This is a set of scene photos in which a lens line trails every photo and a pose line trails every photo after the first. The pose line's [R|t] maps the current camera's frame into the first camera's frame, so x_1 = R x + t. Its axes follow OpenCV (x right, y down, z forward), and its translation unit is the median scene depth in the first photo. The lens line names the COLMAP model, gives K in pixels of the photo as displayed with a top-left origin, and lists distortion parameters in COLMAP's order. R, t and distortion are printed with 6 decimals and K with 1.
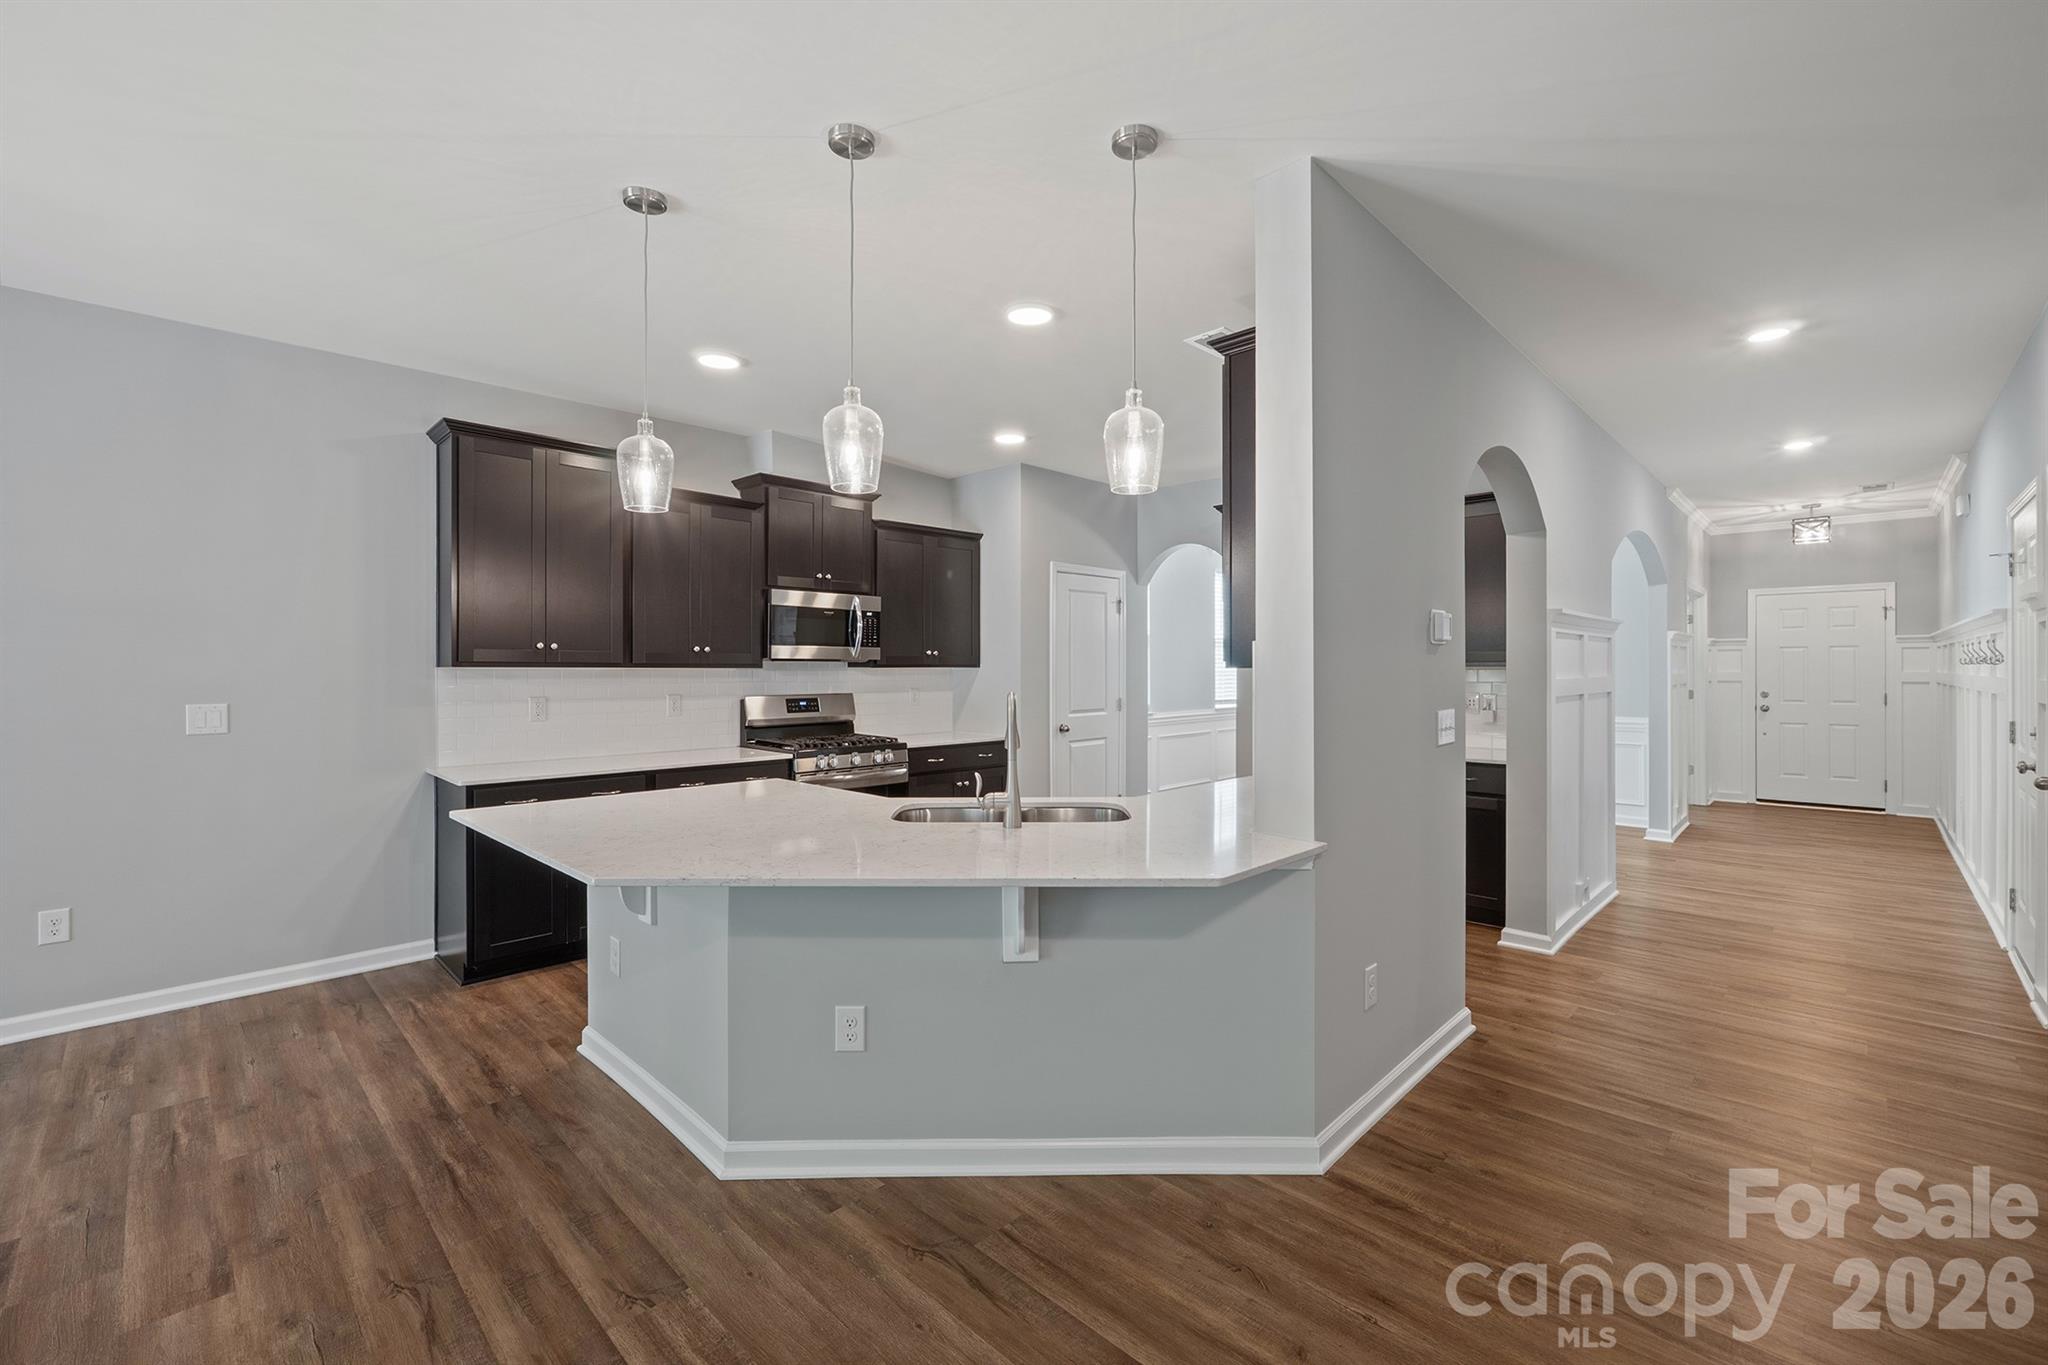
lens RADIAL K [[855.8, 0, 1031.9], [0, 855.8, 673.9], [0, 0, 1]] dist [-0.009228, 0.000397]
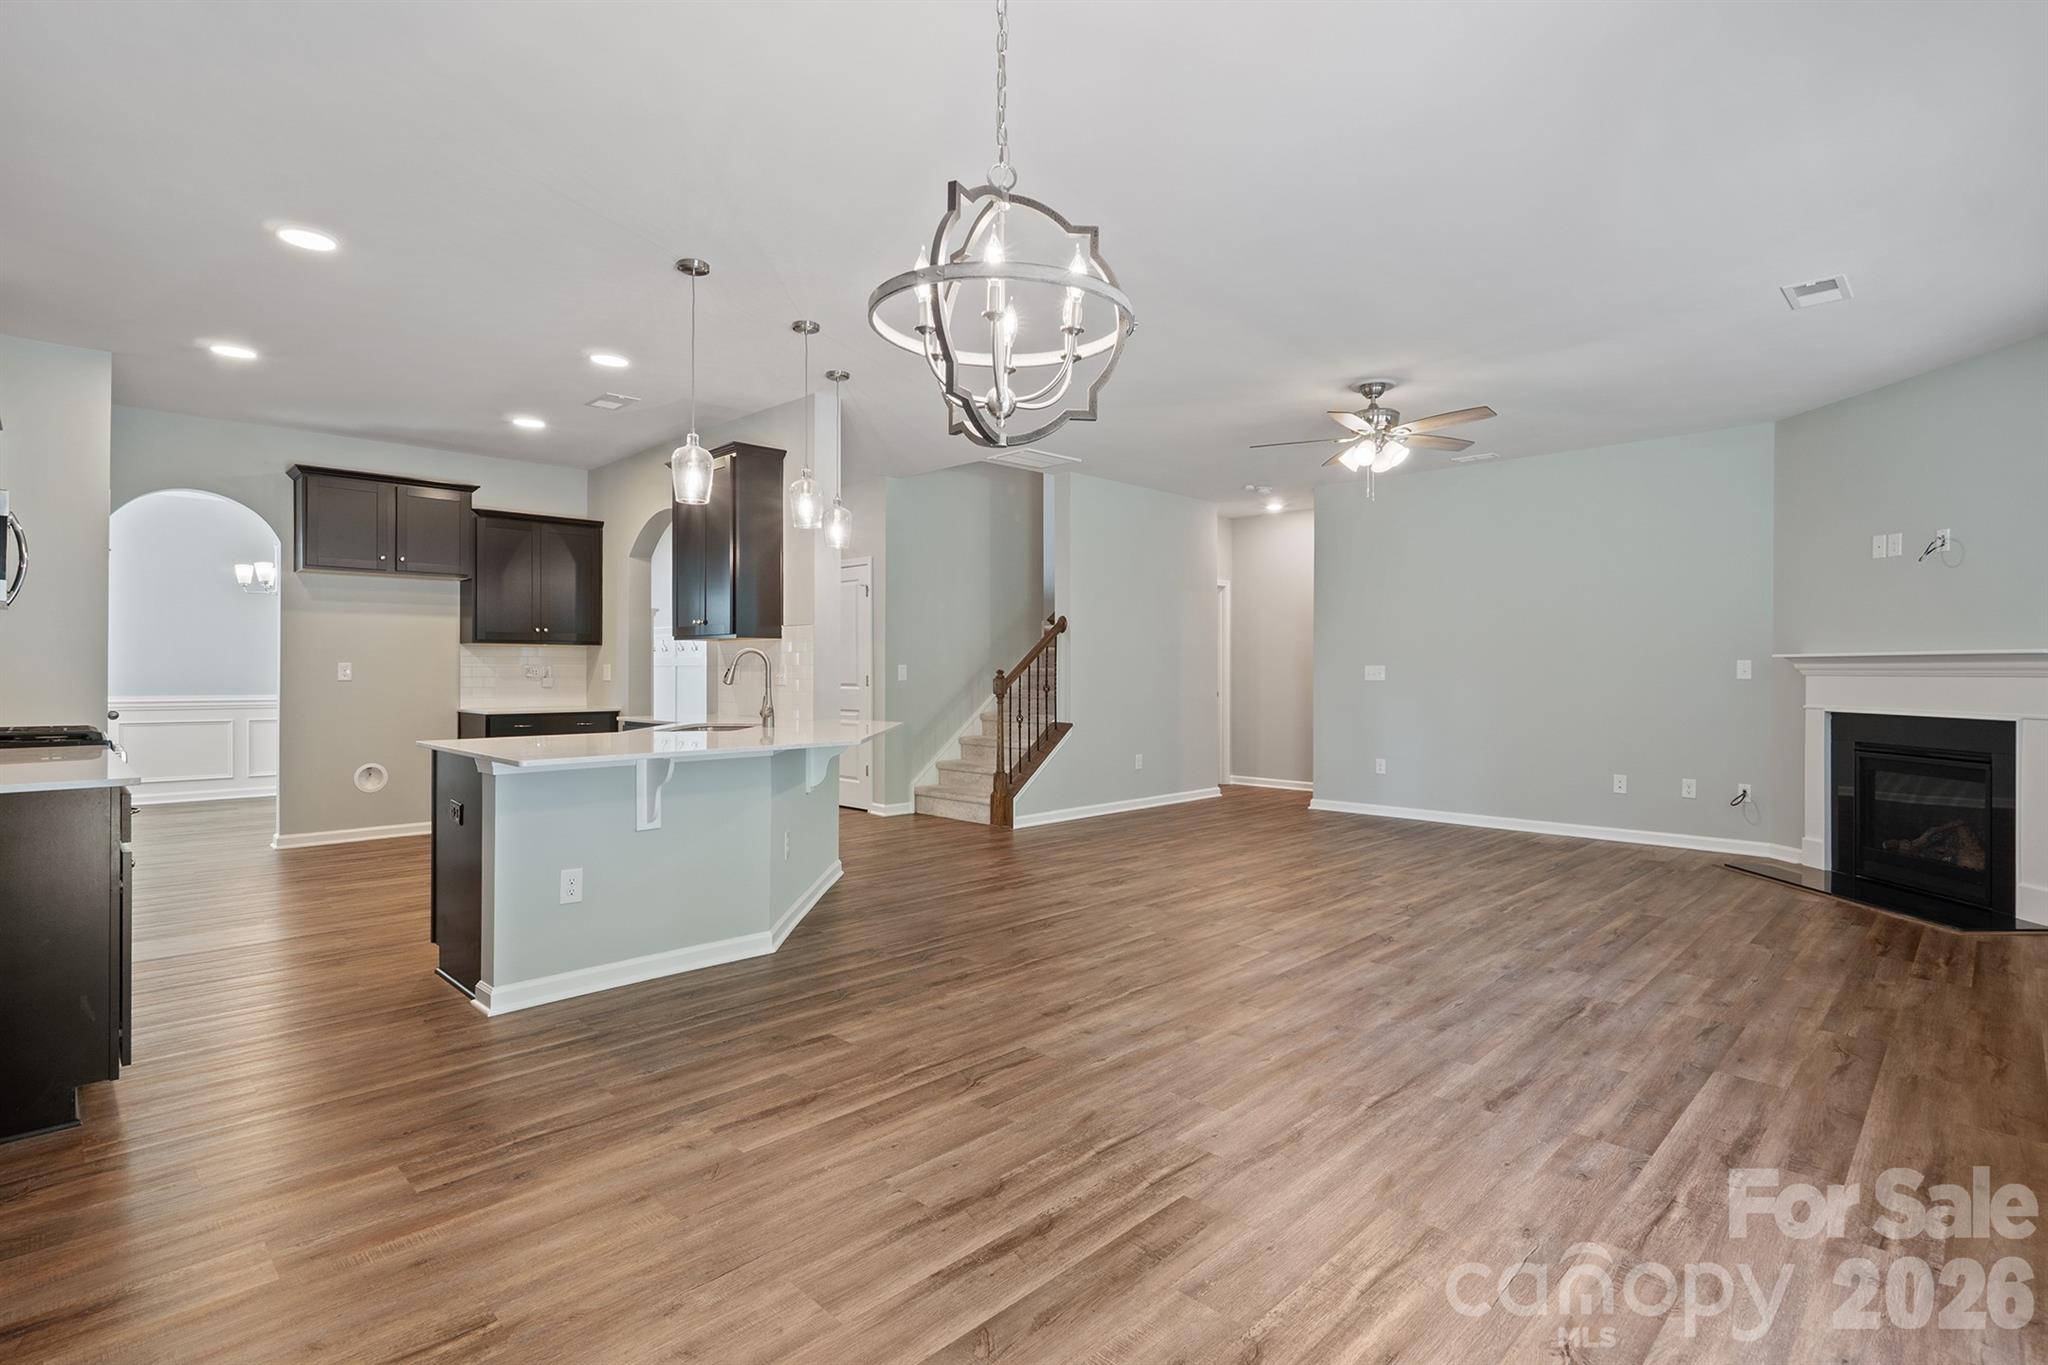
lens RADIAL K [[999.1, 0, 1028.5], [0, 999.1, 668.7], [0, 0, 1]] dist [-0.004990, -0.000296]
pose [[0.006114, 0.002783, 0.999977, -1.667029], [0.003682, 0.999989, -0.002805, 0.058950], [-0.999975, 0.003699, 0.006103, 0.393942]]
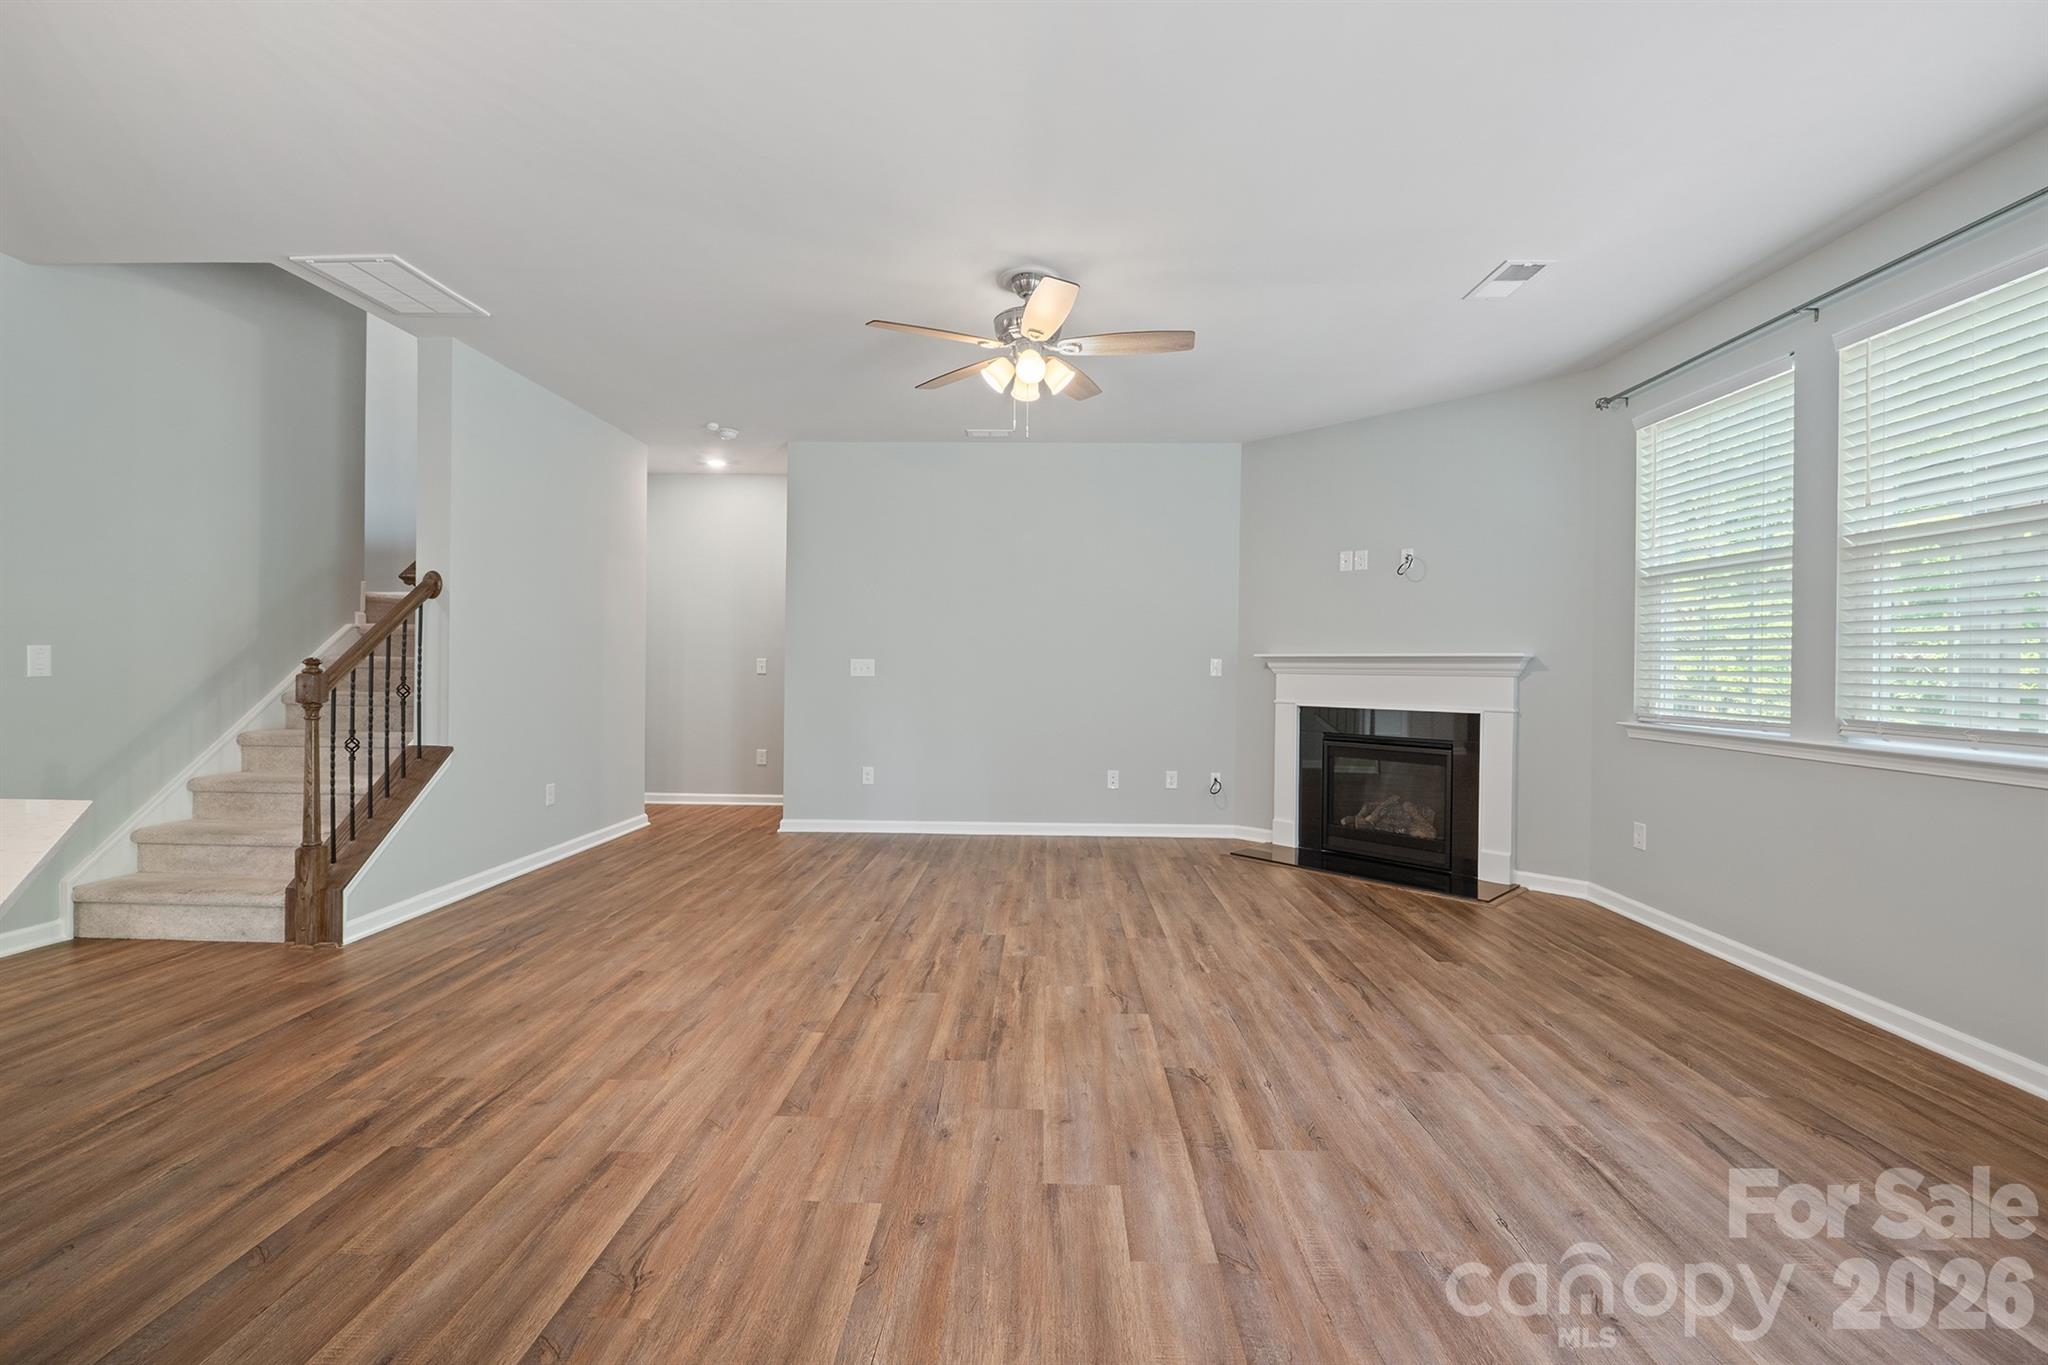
lens RADIAL K [[864.4, 0, 1027.1], [0, 864.4, 667.6], [0, 0, 1]] dist [-0.007872, -0.000177]
pose [[-0.681145, -0.007312, 0.732112, -0.697219], [-0.006951, 0.999970, 0.003521, 0.057156], [-0.732115, -0.002690, -0.681175, 0.564305]]
